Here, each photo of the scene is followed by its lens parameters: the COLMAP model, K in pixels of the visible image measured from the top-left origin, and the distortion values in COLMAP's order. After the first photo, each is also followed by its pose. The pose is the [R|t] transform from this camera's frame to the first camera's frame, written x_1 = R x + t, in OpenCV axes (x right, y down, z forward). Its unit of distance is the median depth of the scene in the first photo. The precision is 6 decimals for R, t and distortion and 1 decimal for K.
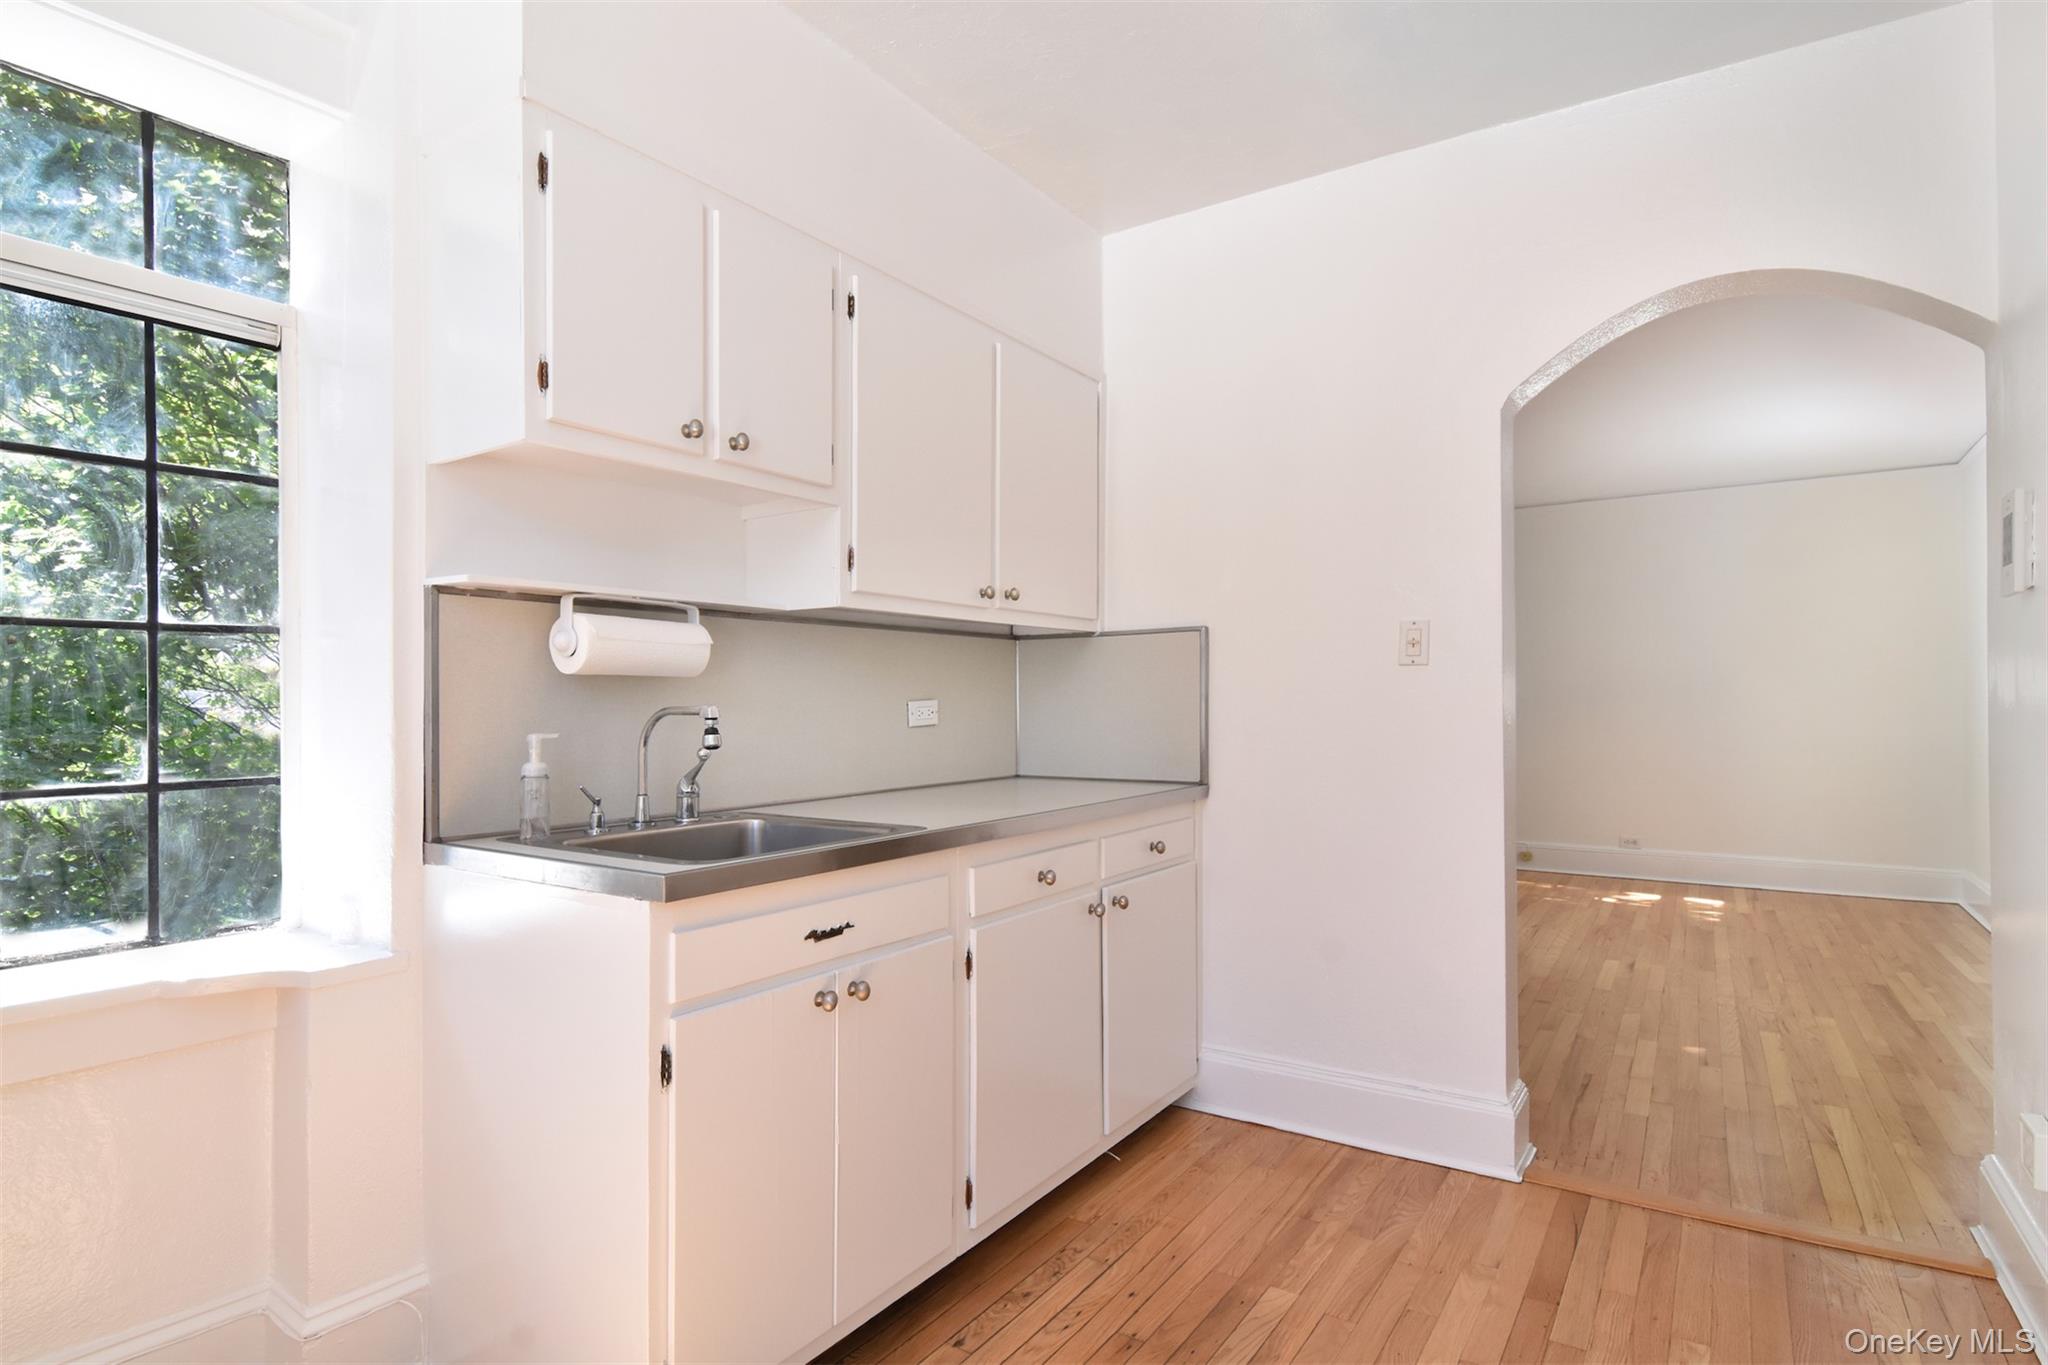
lens RADIAL K [[1021.9, 0, 1022.3], [0, 1021.9, 693.1], [0, 0, 1]] dist [-0.007919, -0.004845]
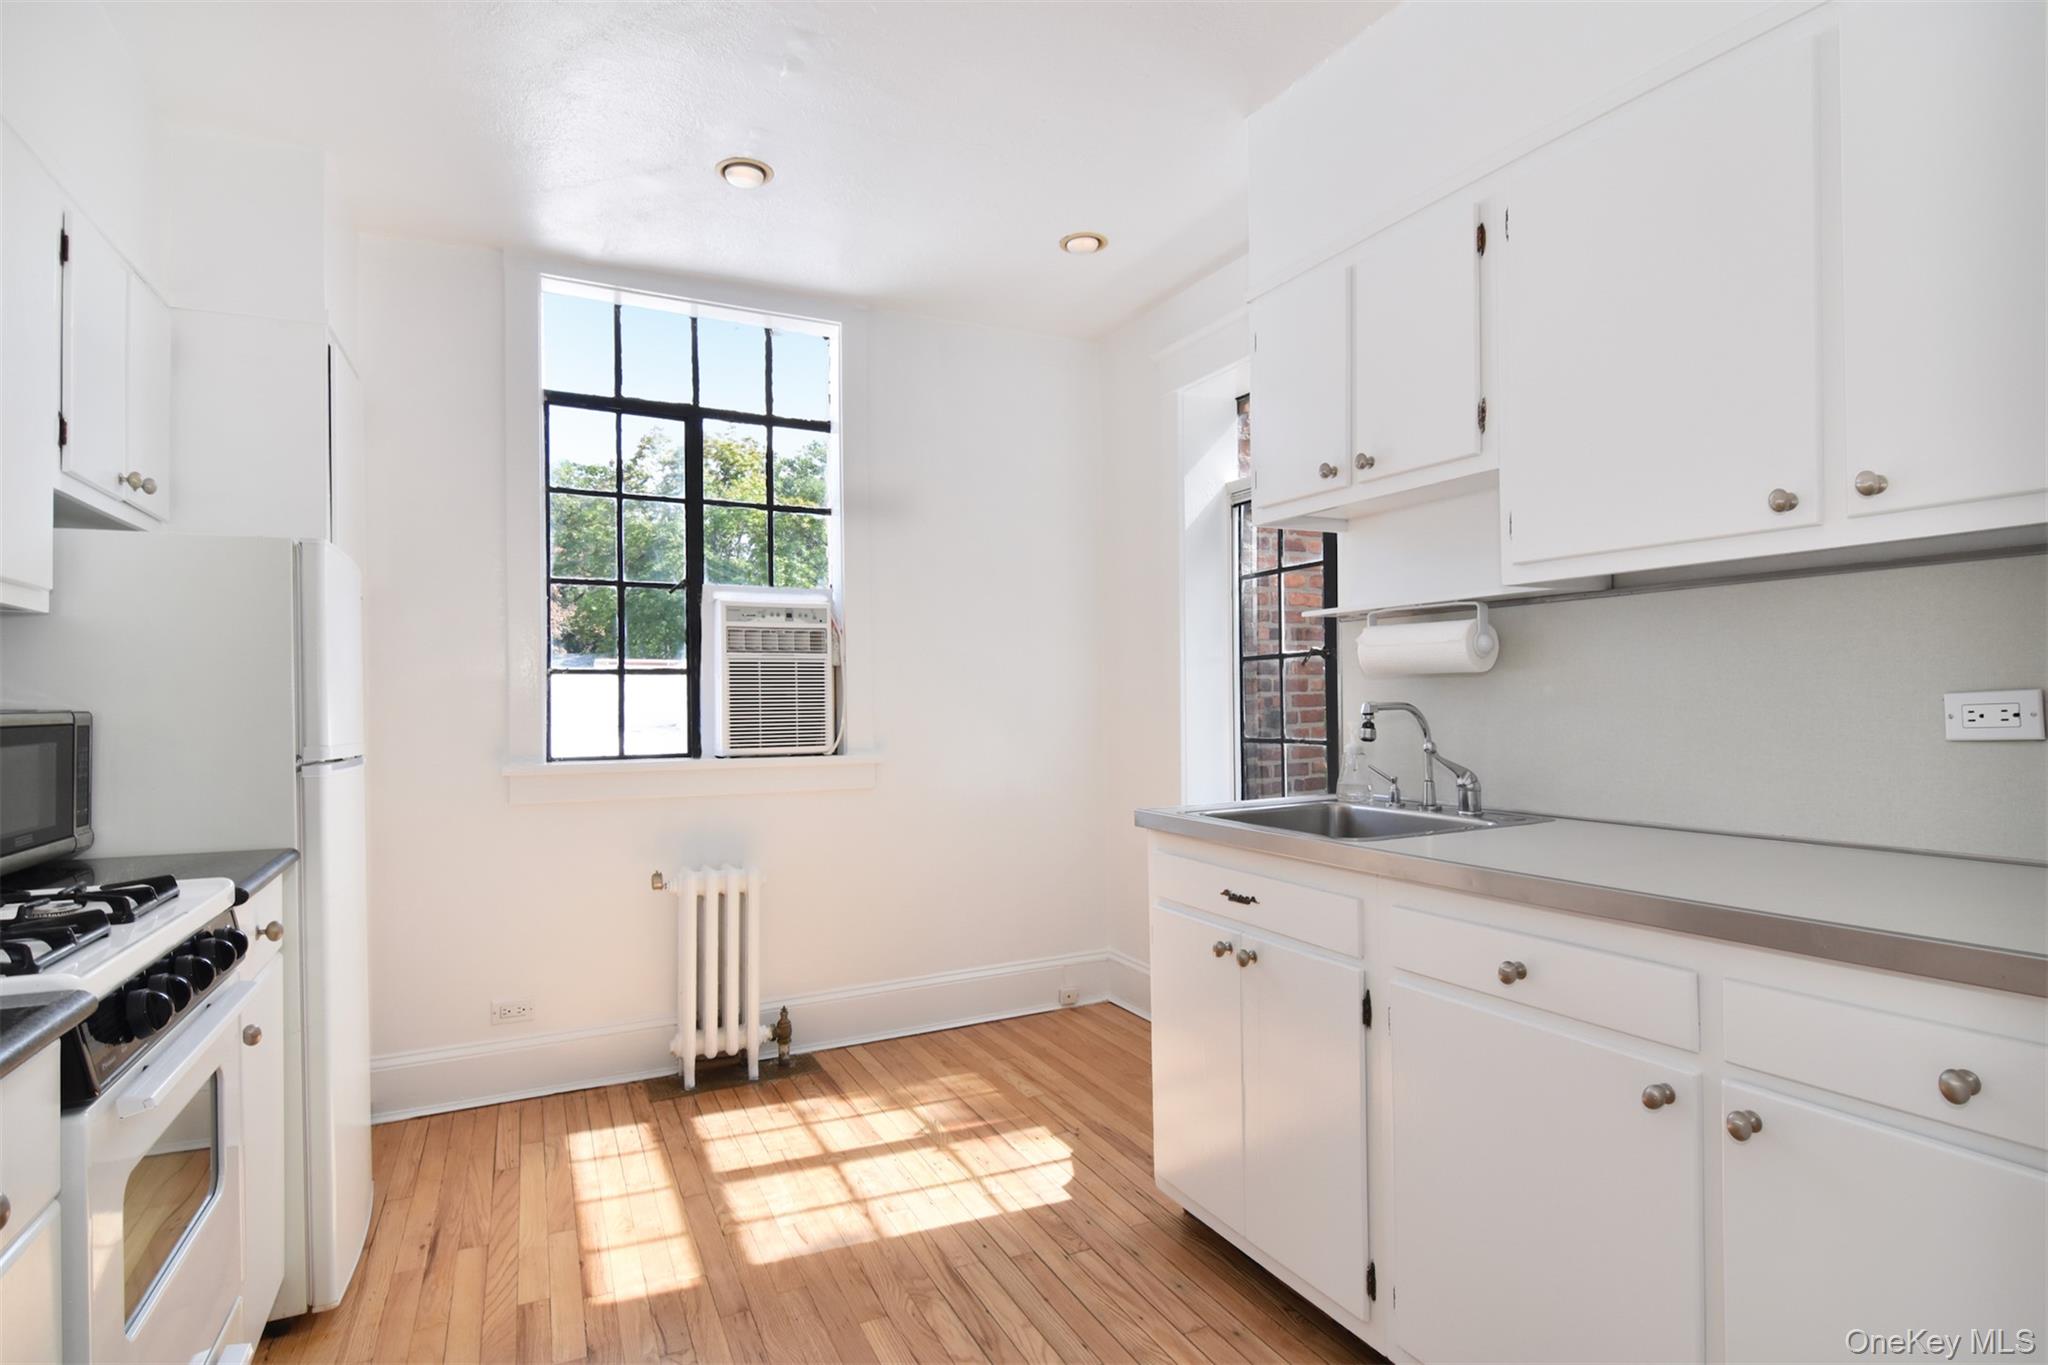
lens RADIAL K [[1021.9, 0, 1008.4], [0, 1021.9, 680.5], [0, 0, 1]] dist [-0.007919, -0.004845]
pose [[-0.492064, 0.005306, -0.870543, 0.867403], [0.030097, 0.999487, -0.010921, -0.011454], [0.870038, -0.031575, -0.491972, 1.210013]]
